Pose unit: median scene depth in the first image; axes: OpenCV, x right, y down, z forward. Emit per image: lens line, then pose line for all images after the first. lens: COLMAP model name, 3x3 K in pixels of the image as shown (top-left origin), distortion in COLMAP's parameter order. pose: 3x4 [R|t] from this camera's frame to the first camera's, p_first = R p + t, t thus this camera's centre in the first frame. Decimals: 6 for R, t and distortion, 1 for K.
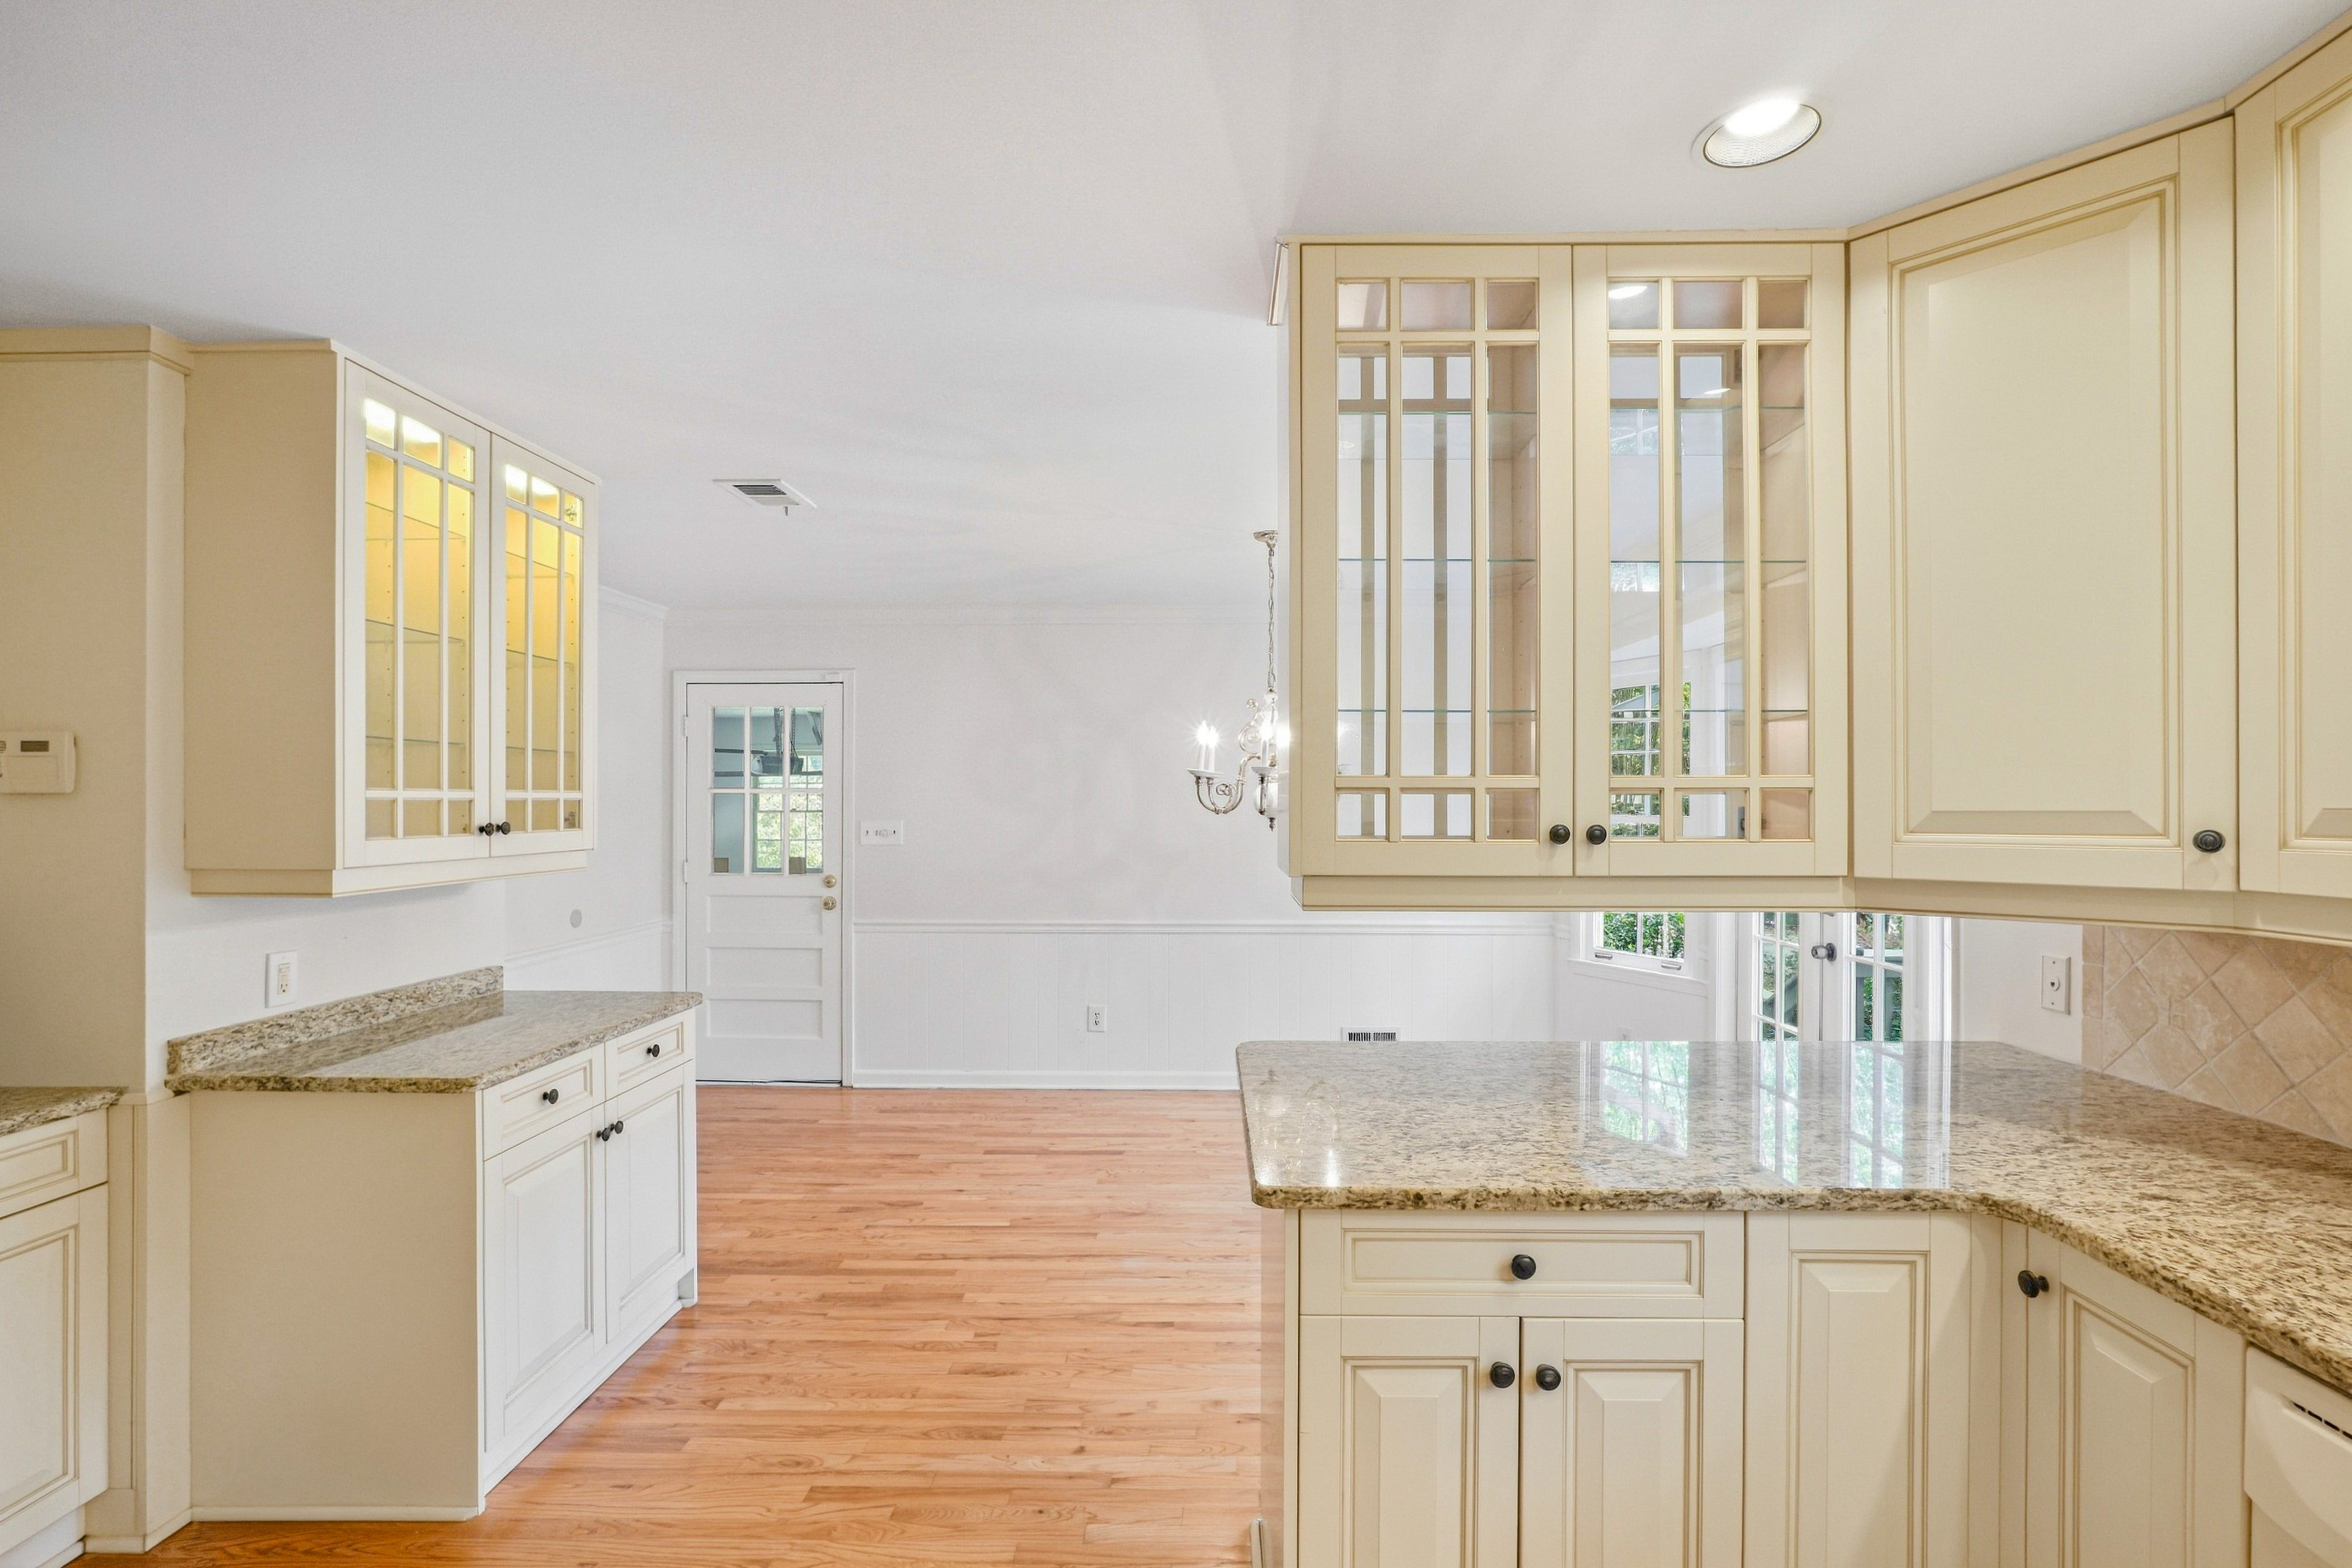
lens RADIAL K [[1106.5, 0, 1195.4], [0, 1106.5, 802.5], [0, 0, 1]] dist [-0.000511, 0.002672]
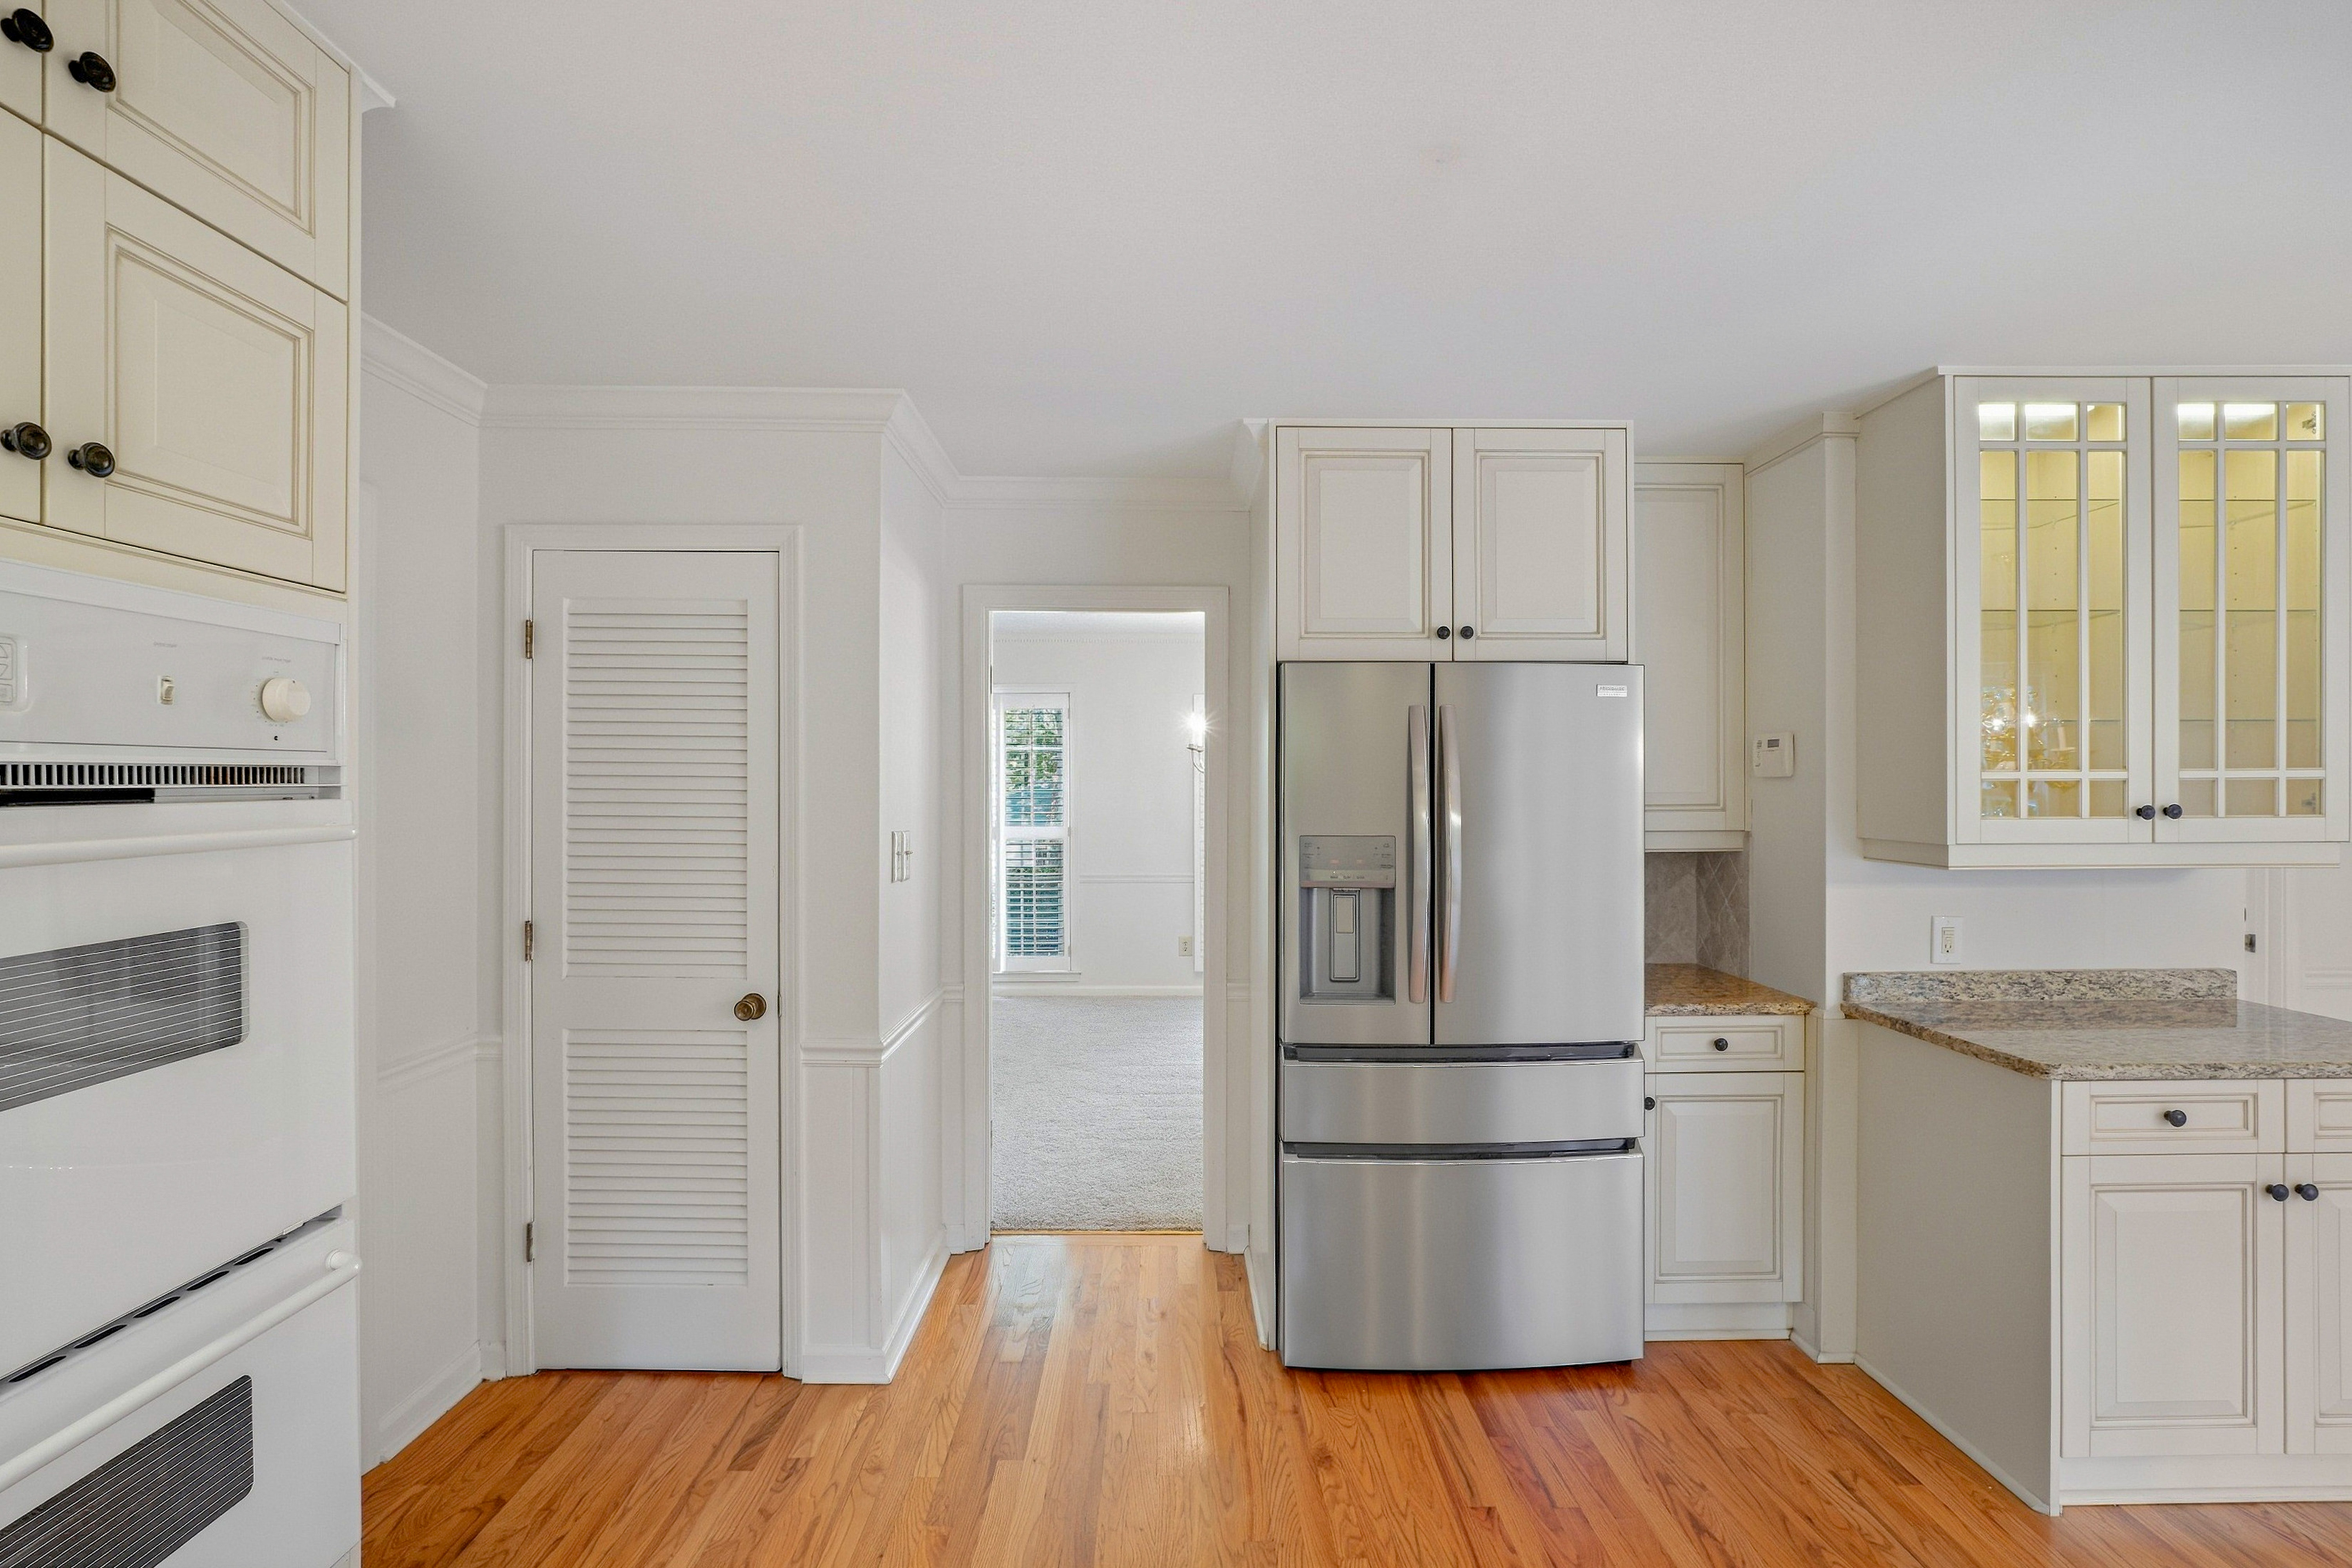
lens RADIAL K [[1106.5, 0, 1189.5], [0, 1106.5, 784.5], [0, 0, 1]] dist [-0.000511, 0.002672]
pose [[0.036362, -0.001143, -0.999338, 0.265752], [0.003680, 0.999993, -0.001010, -0.000671], [0.999332, -0.003640, 0.036366, 0.188124]]
